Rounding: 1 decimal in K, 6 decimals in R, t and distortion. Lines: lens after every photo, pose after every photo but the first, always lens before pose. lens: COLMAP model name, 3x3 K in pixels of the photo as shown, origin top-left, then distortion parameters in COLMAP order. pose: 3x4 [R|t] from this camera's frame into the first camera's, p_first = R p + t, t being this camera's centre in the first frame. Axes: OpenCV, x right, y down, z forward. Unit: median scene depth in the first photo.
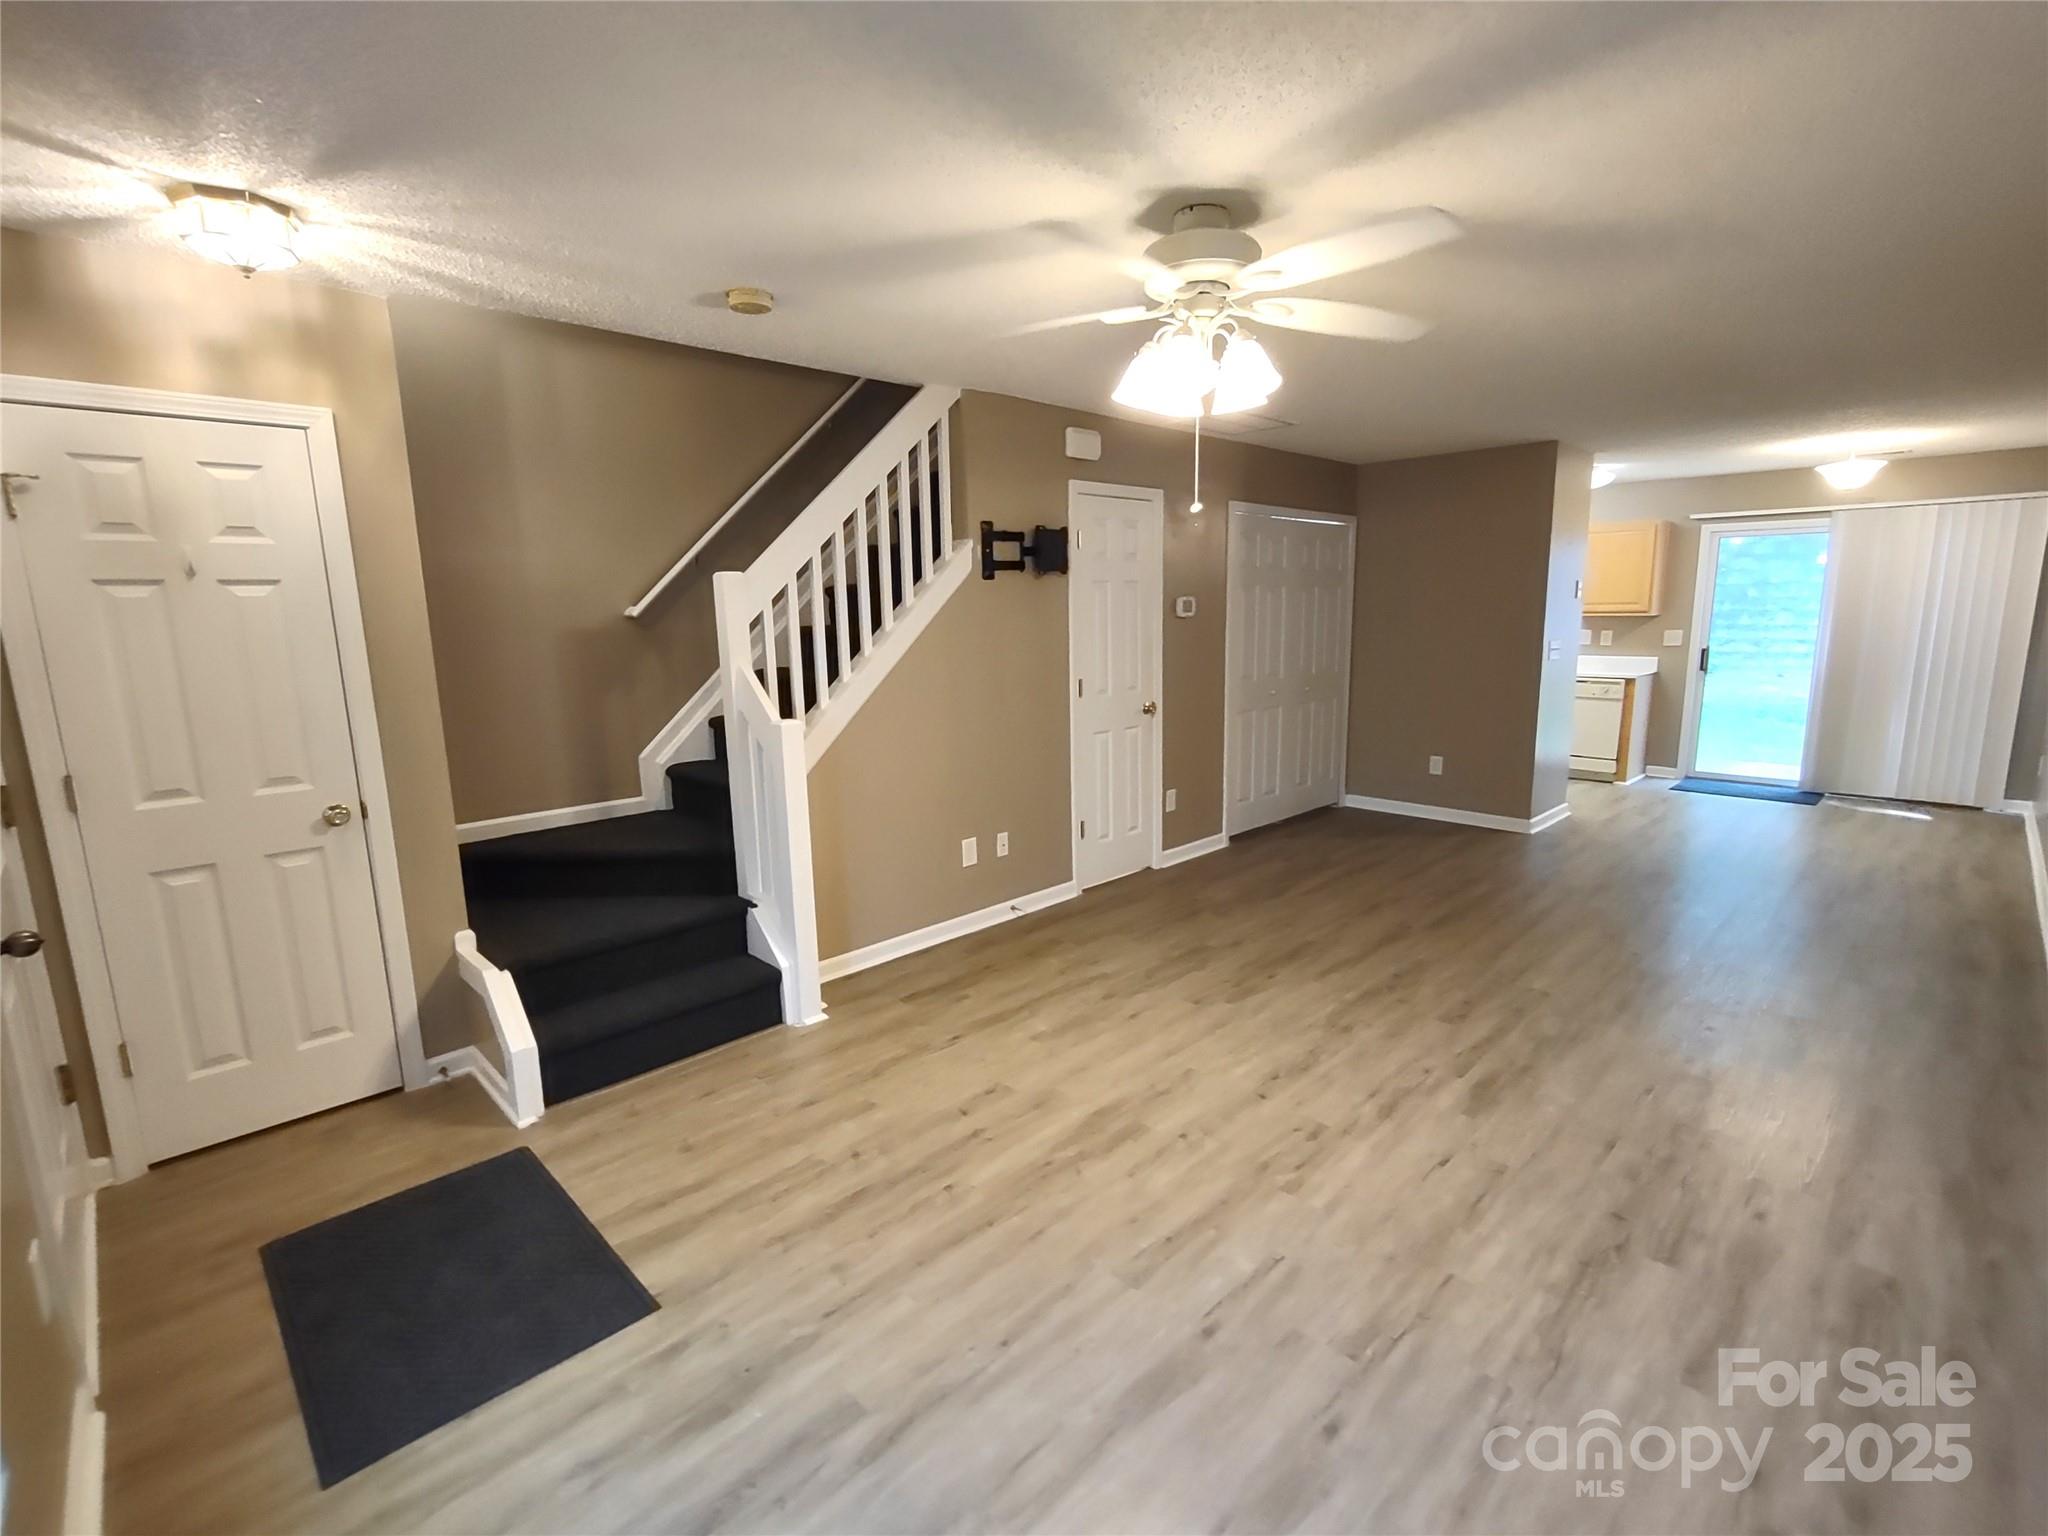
lens RADIAL K [[938.2, 0, 1031.7], [0, 938.2, 773.8], [0, 0, 1]] dist [0.032425, -0.000193]
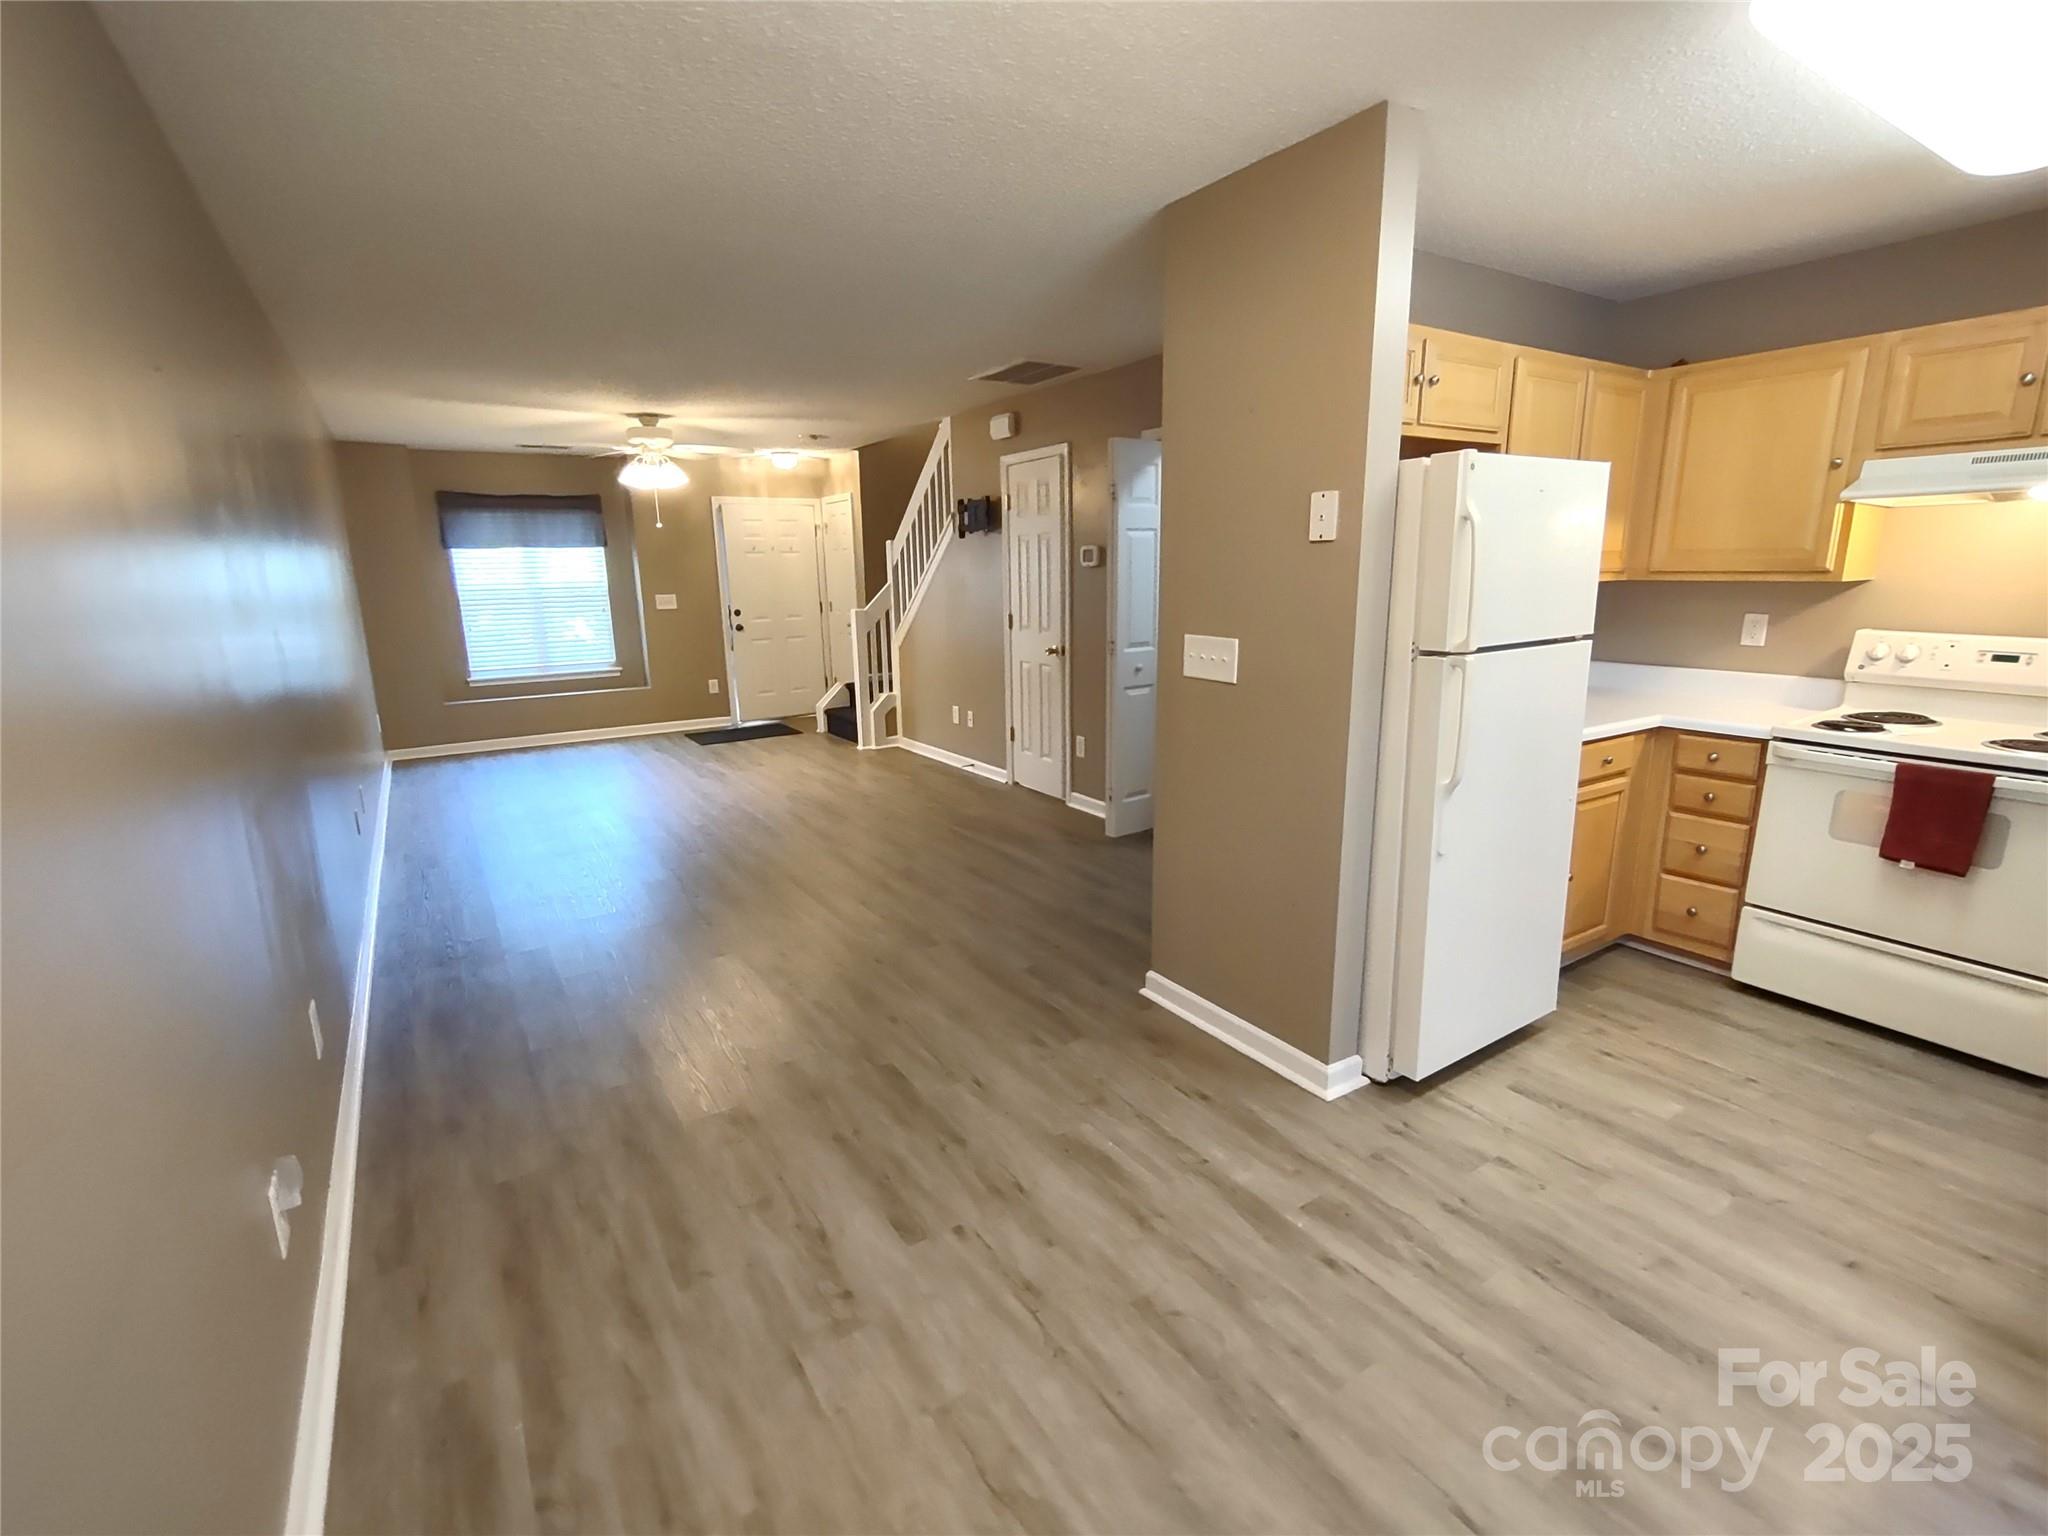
lens RADIAL K [[938.2, 0, 1030.6], [0, 938.2, 767.7], [0, 0, 1]] dist [0.032425, -0.000193]
pose [[-0.206755, 0.223425, -0.952541, 1.397329], [-0.153727, 0.954066, 0.257150, -0.250671], [0.966240, 0.199599, -0.162912, 1.371245]]
